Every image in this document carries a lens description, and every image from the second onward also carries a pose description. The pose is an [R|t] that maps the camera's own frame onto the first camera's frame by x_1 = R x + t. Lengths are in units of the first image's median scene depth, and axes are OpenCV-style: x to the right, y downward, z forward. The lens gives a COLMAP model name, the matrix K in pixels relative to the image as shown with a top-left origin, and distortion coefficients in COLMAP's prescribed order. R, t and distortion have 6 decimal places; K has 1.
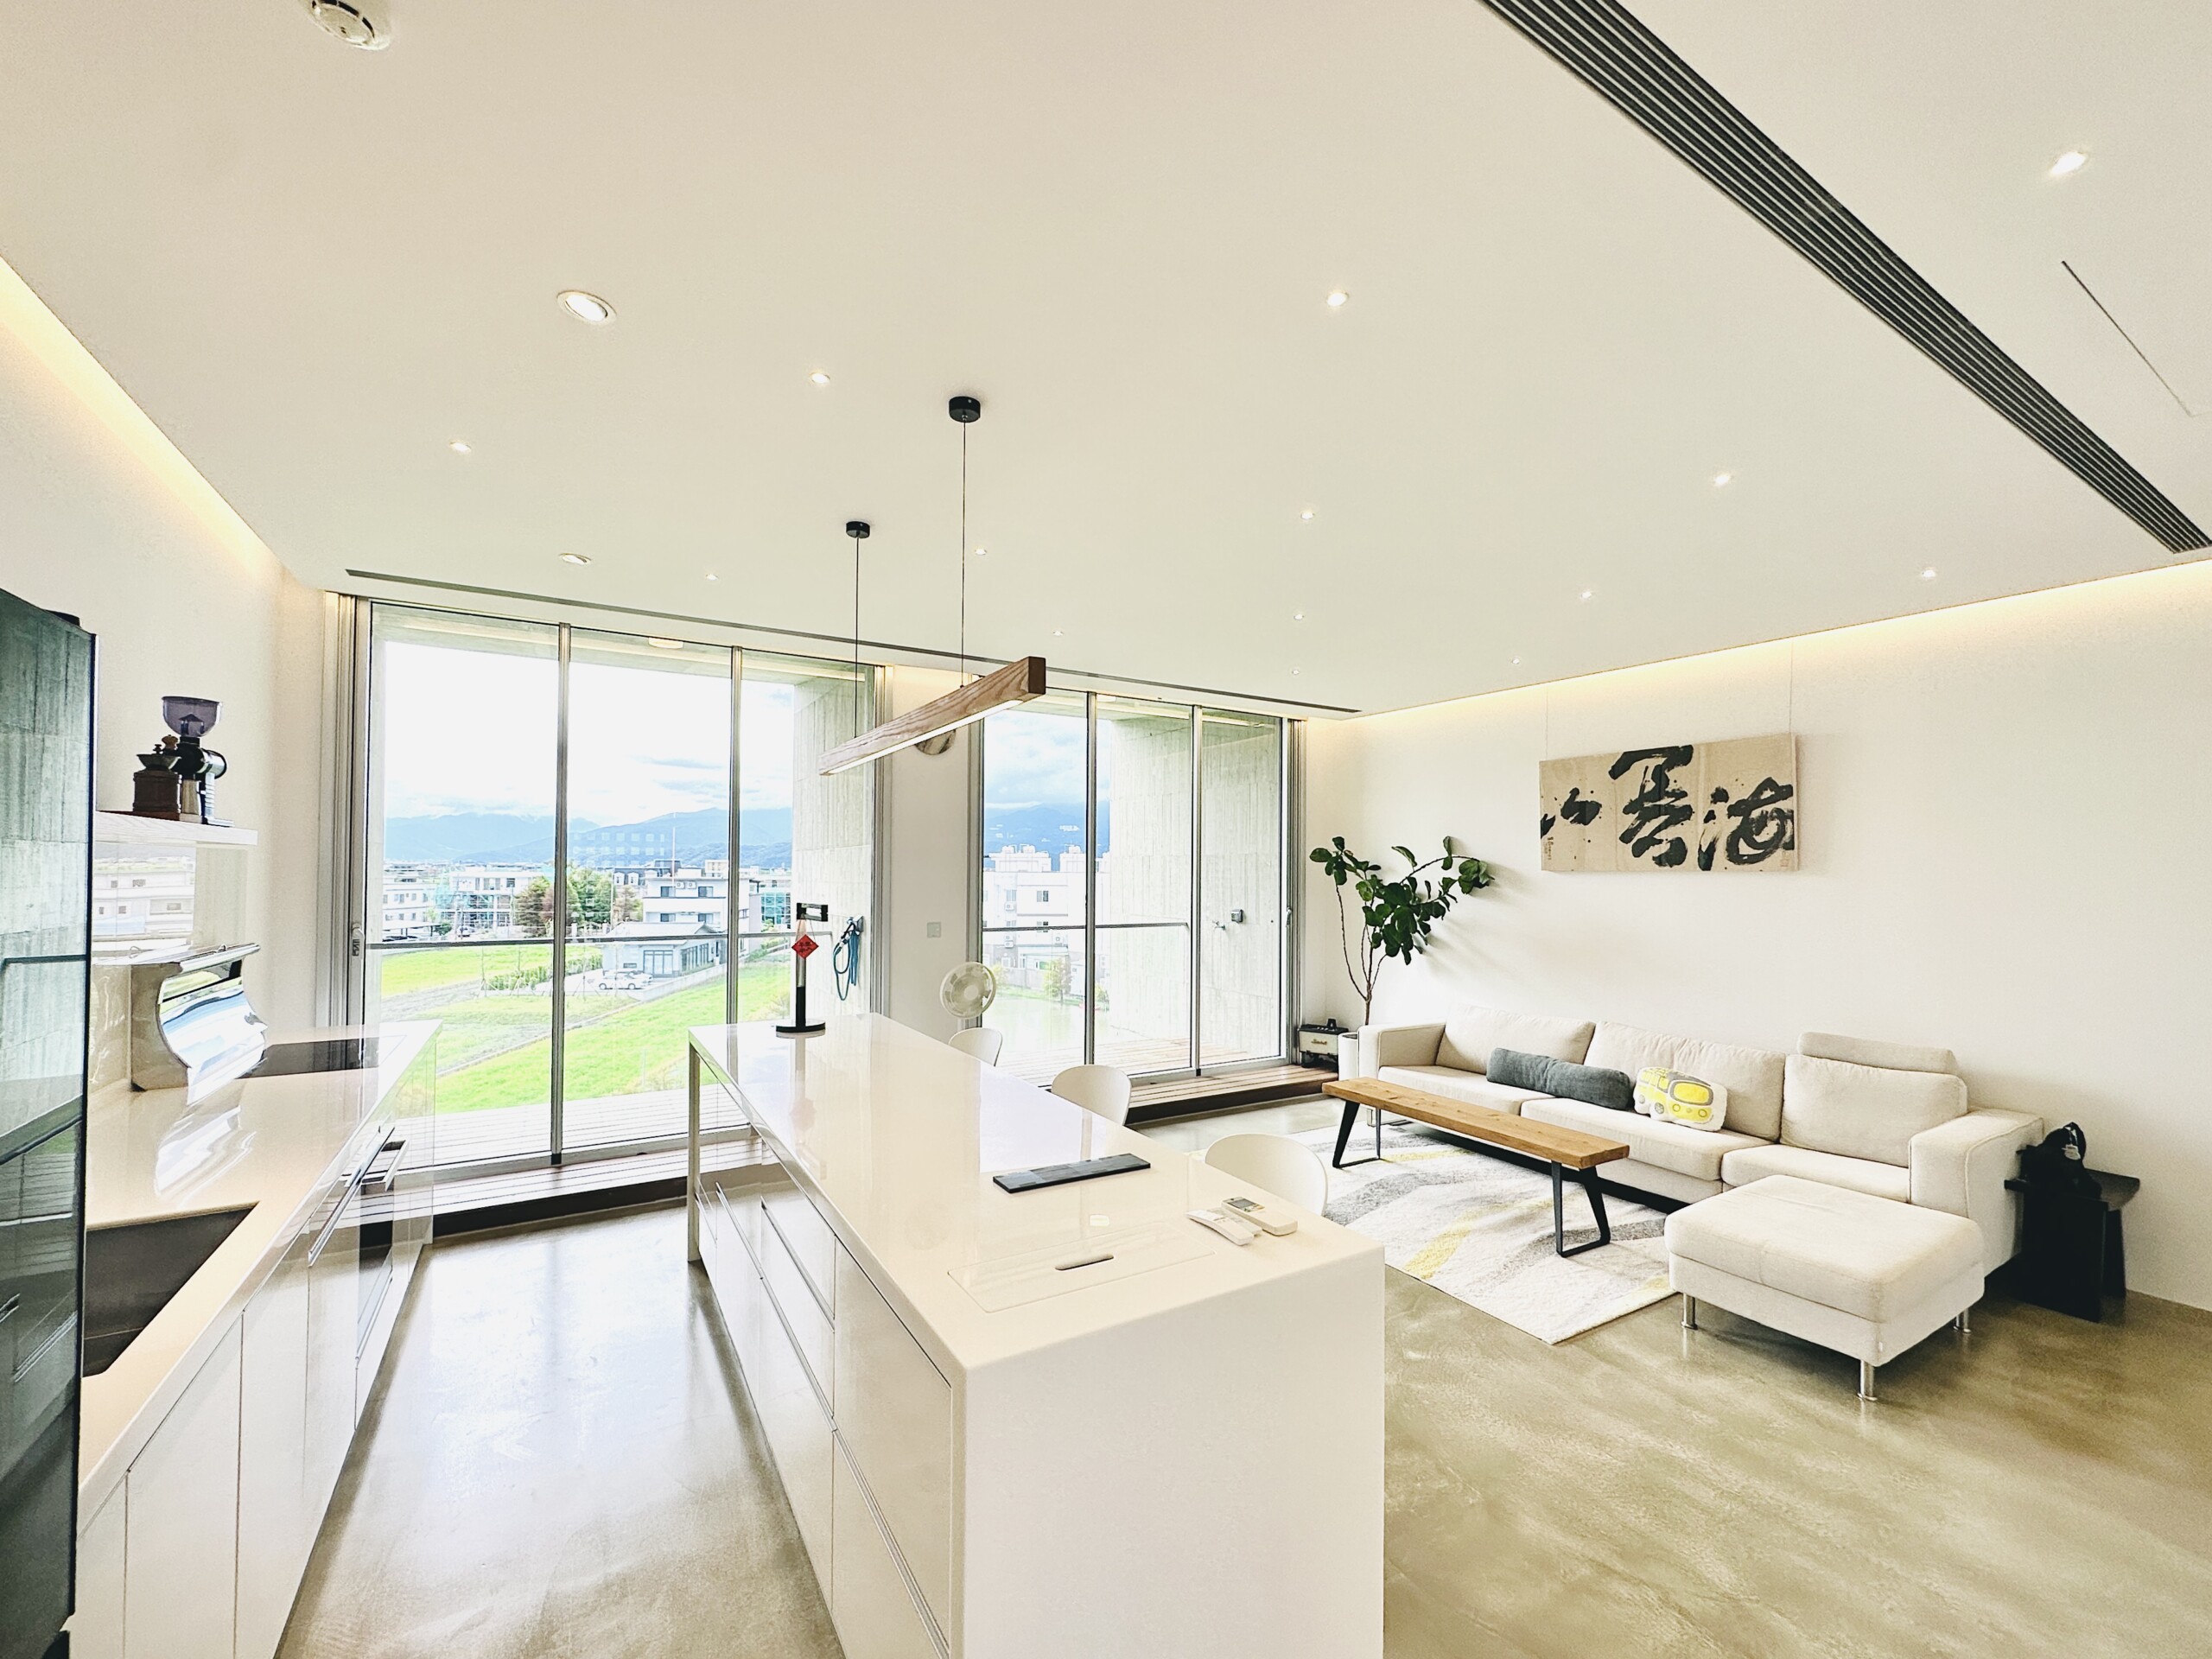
lens RADIAL K [[896.1, 0, 1099.1], [0, 896.1, 863.1], [0, 0, 1]] dist [-0.000611, -0.000108]
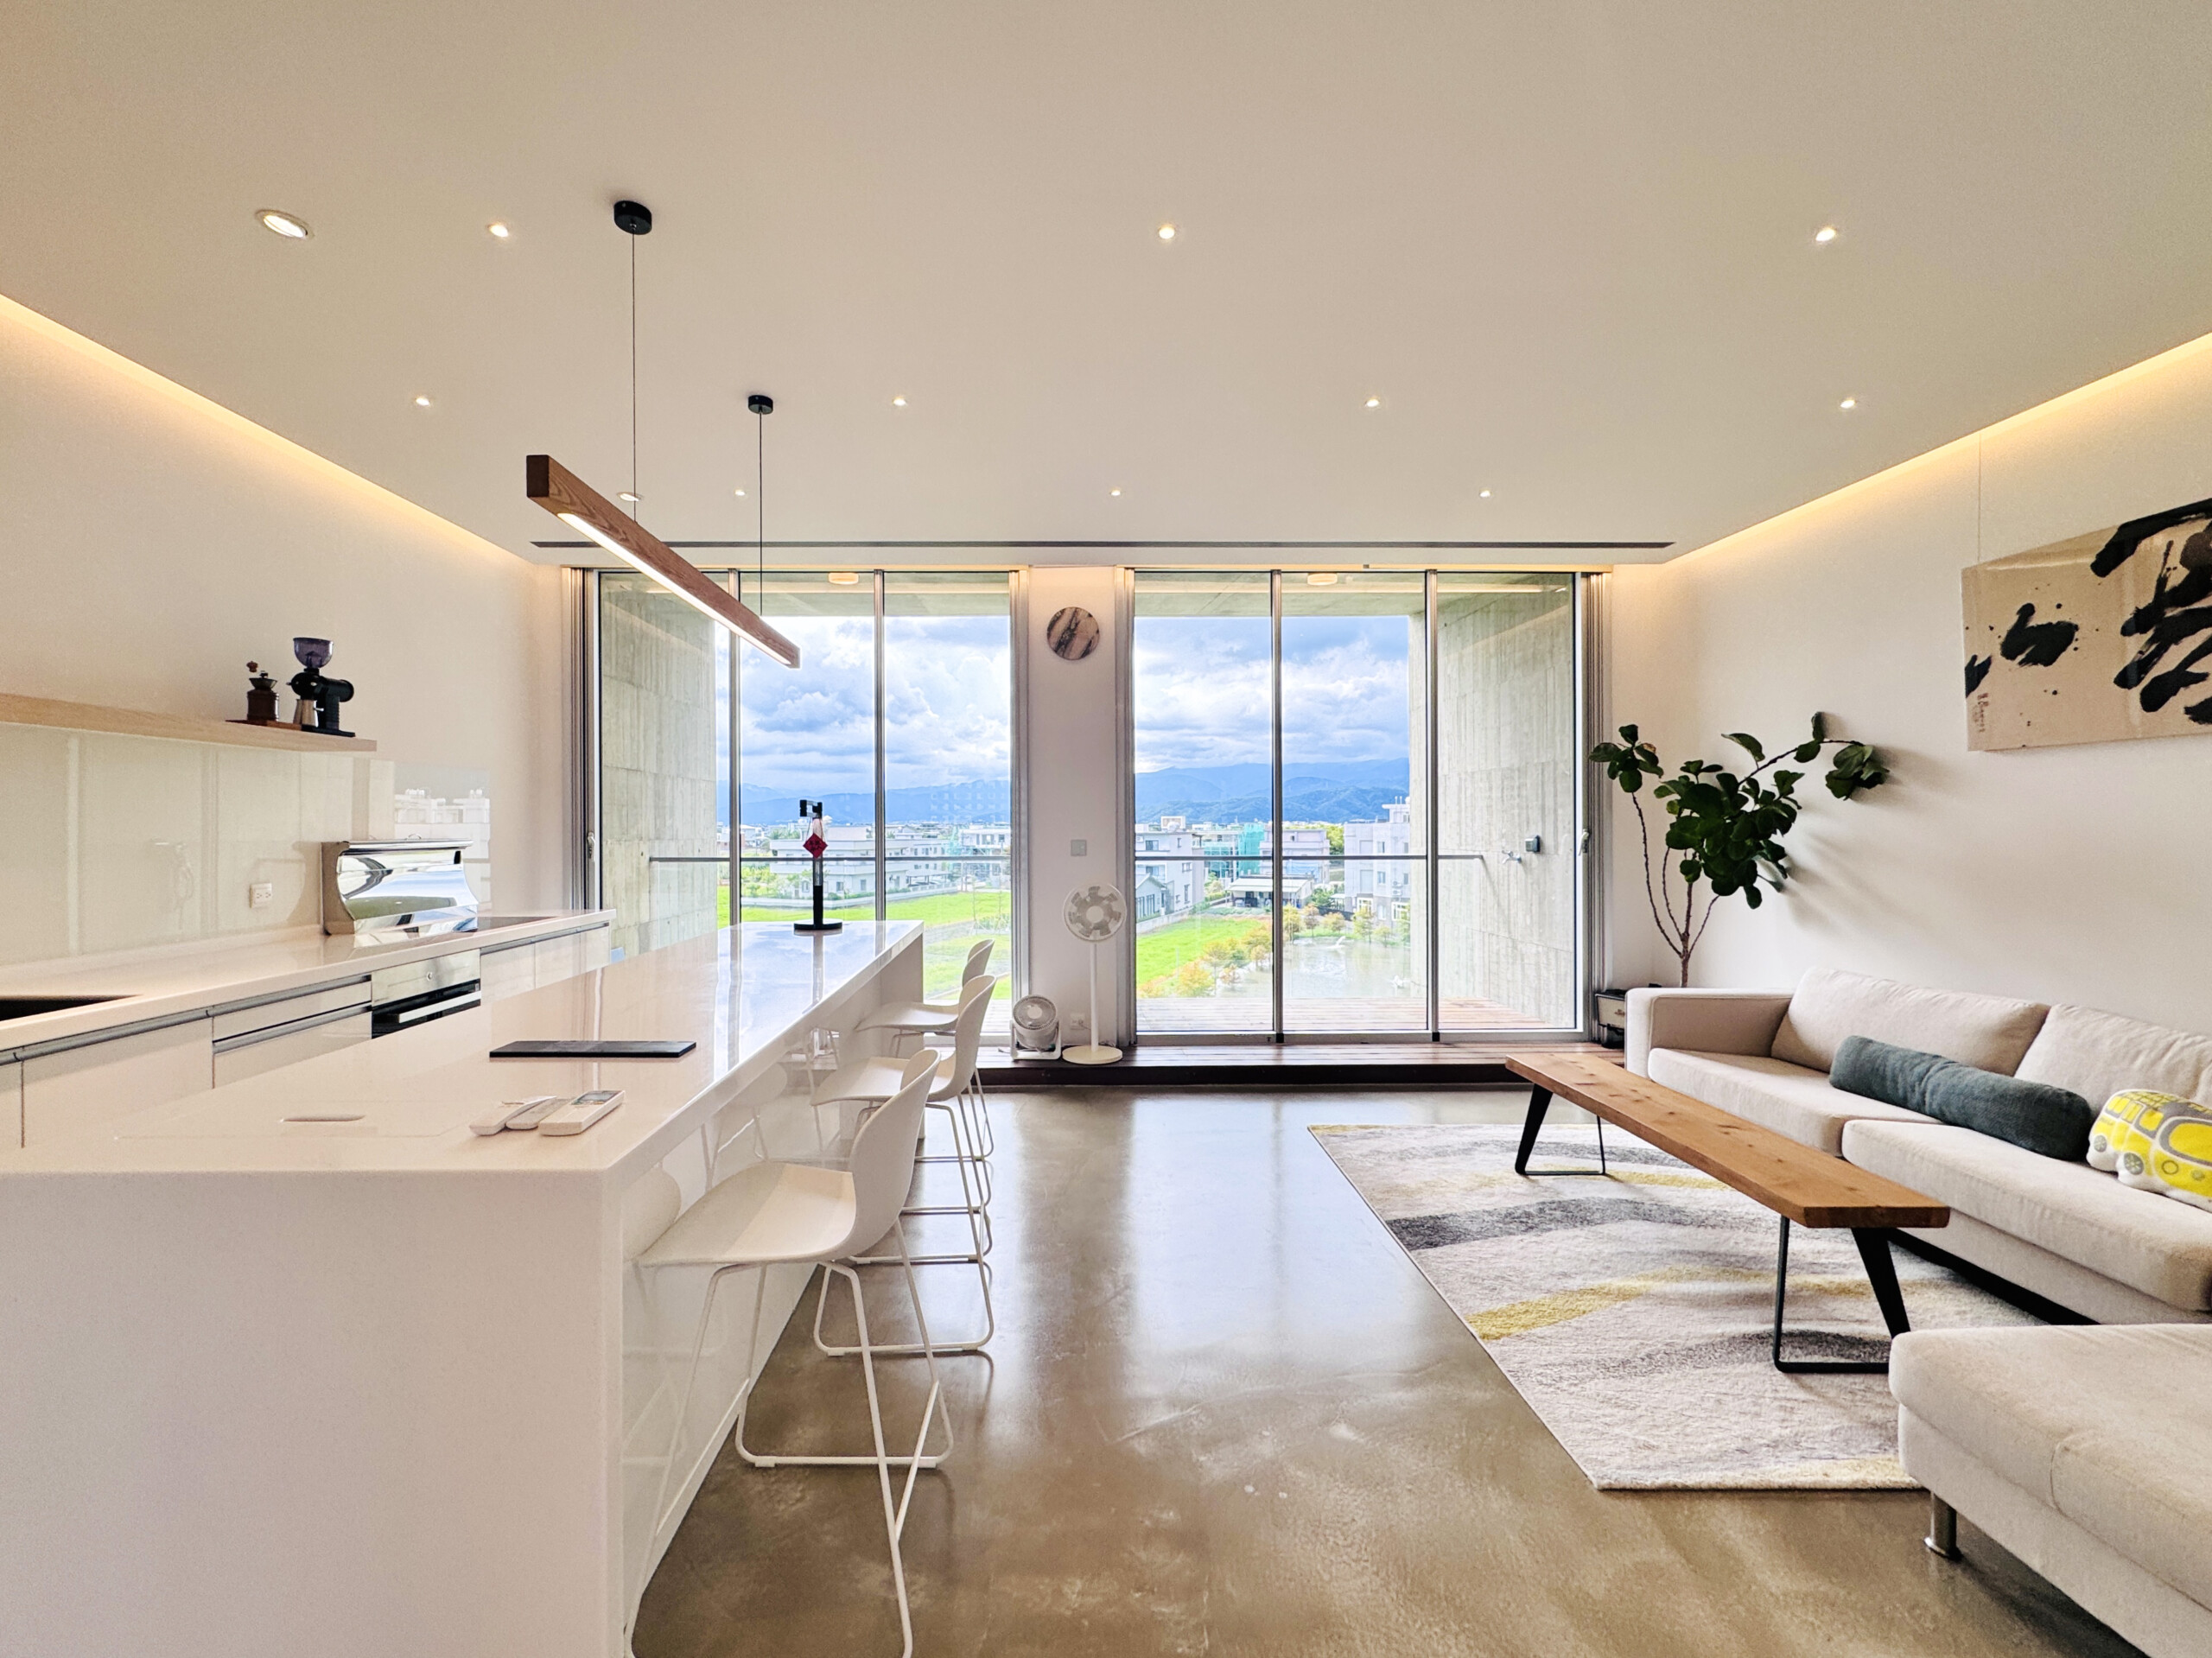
lens RADIAL K [[923.8, 0, 1060.7], [0, 923.8, 828.2], [0, 0, 1]] dist [-0.000519, -0.000409]
pose [[0.865519, -0.009936, -0.500777, 0.280251], [0.015727, 0.999849, 0.007345, 0.046566], [0.500628, -0.014233, 0.865545, 0.160369]]
